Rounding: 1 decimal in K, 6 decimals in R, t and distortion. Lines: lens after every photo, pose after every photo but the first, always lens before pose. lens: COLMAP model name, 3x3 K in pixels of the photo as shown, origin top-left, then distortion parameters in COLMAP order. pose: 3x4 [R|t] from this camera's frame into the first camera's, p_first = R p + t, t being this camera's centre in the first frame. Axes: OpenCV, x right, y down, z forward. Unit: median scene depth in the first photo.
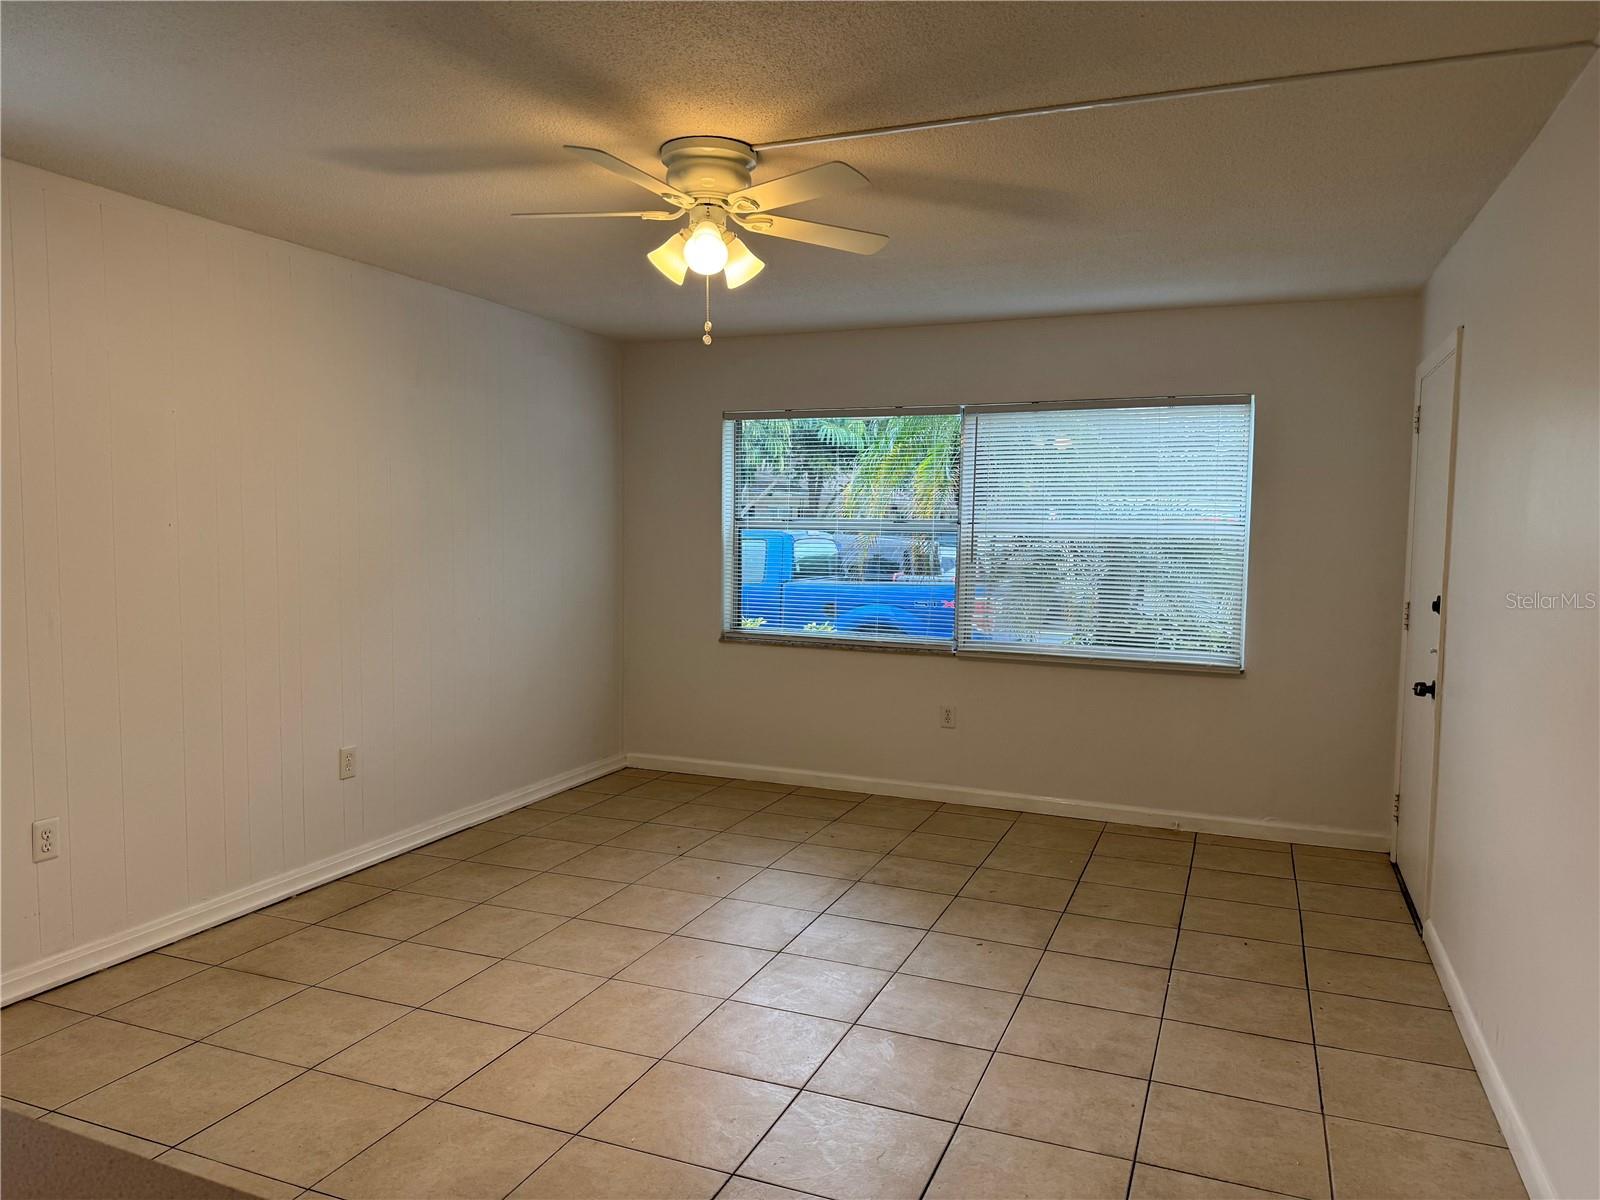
lens RADIAL K [[1121.1, 0, 796.1], [0, 1121.1, 601.8], [0, 0, 1]] dist [0.046273, -0.061600]
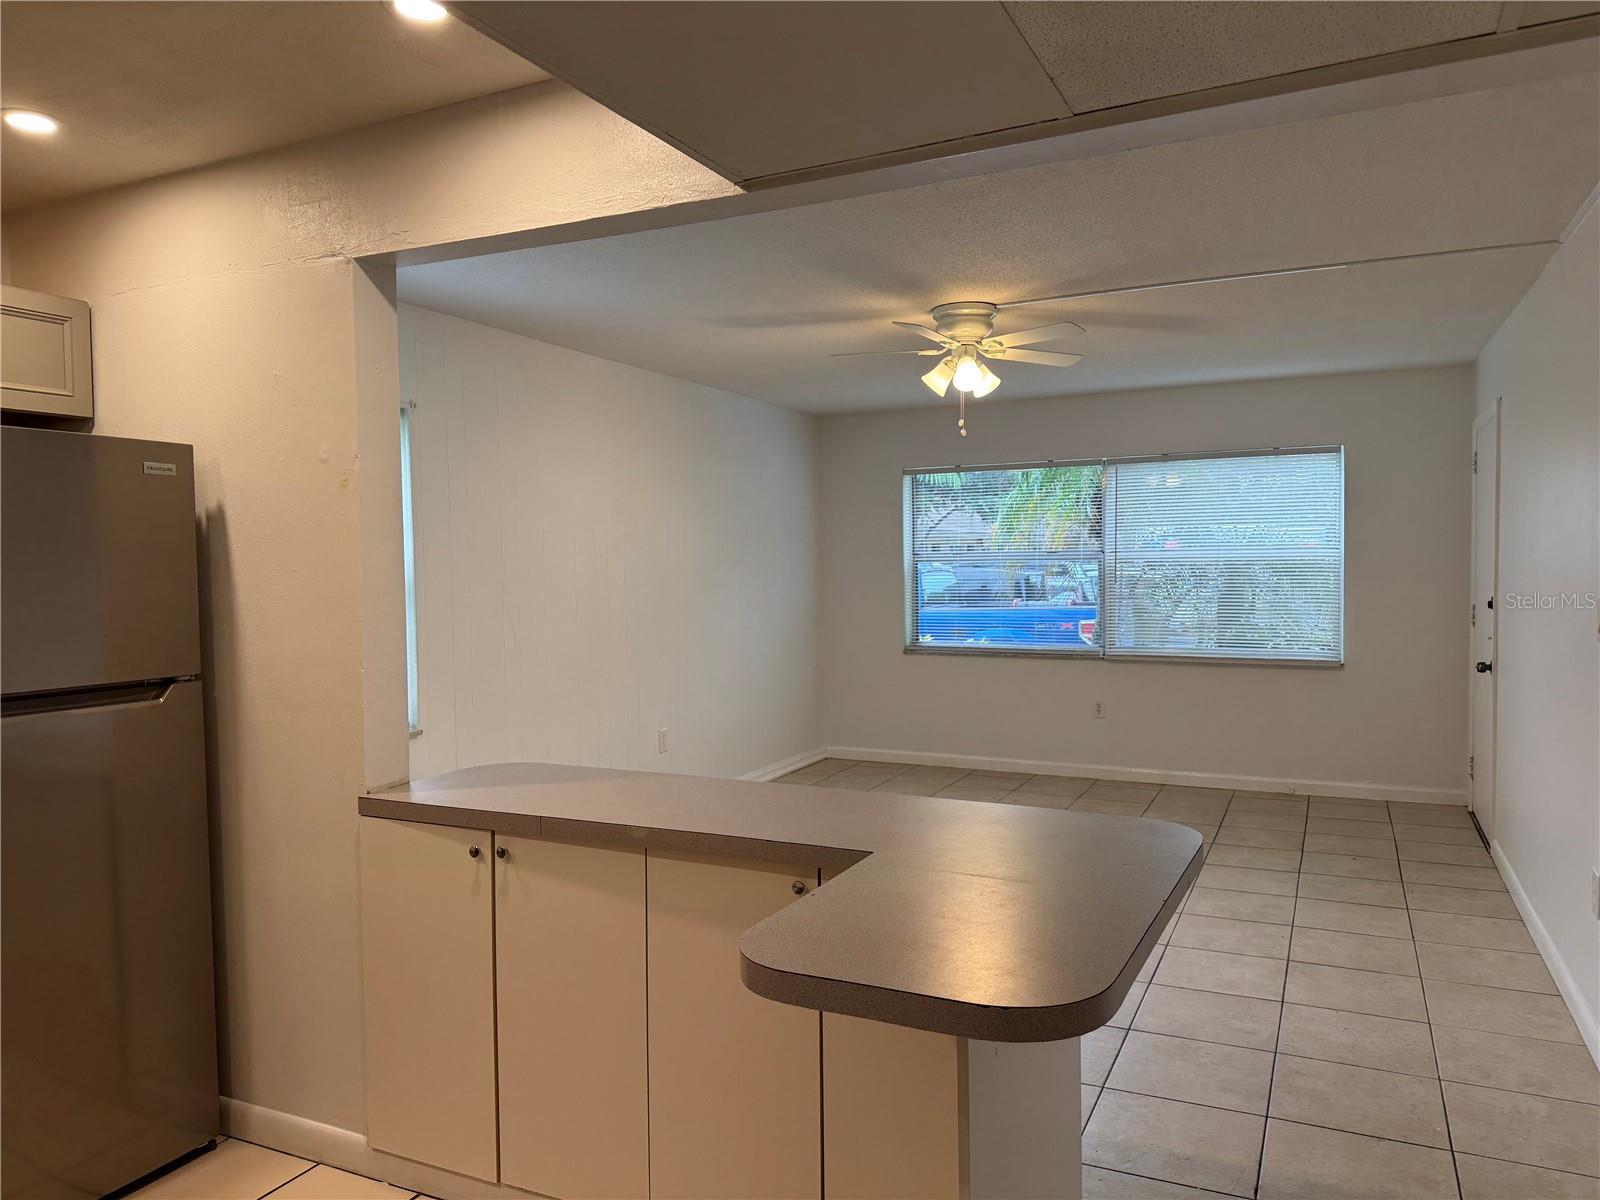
lens RADIAL K [[1121.1, 0, 804.1], [0, 1121.1, 595.1], [0, 0, 1]] dist [0.046273, -0.061600]
pose [[0.997932, -0.023602, -0.059792, -0.143616], [0.021345, 0.999046, -0.038110, 0.022518], [0.060634, 0.036755, 0.997483, -0.335818]]
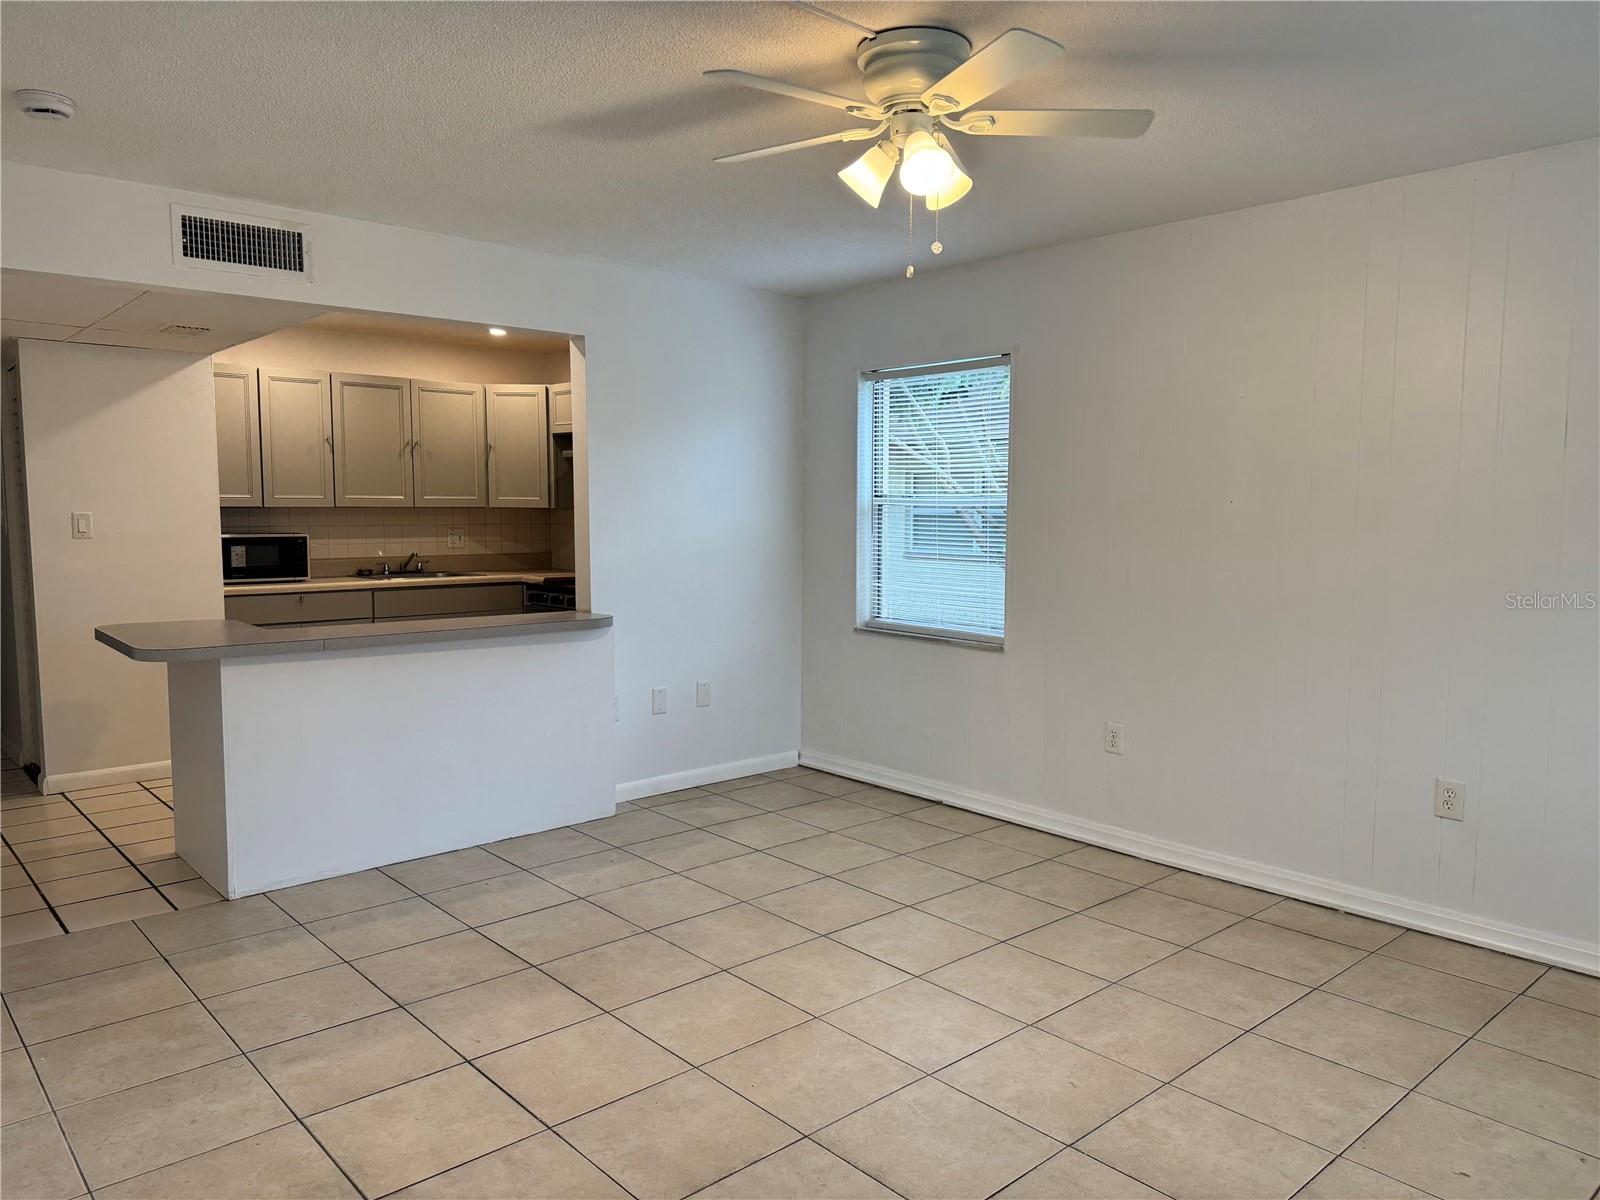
lens RADIAL K [[1121.1, 0, 802.2], [0, 1121.1, 595.1], [0, 0, 1]] dist [0.046273, -0.061600]
pose [[-0.434720, 0.060153, -0.898554, 0.510350], [-0.072732, 0.992162, 0.101608, -0.049401], [0.897624, 0.109525, -0.426938, 0.906986]]
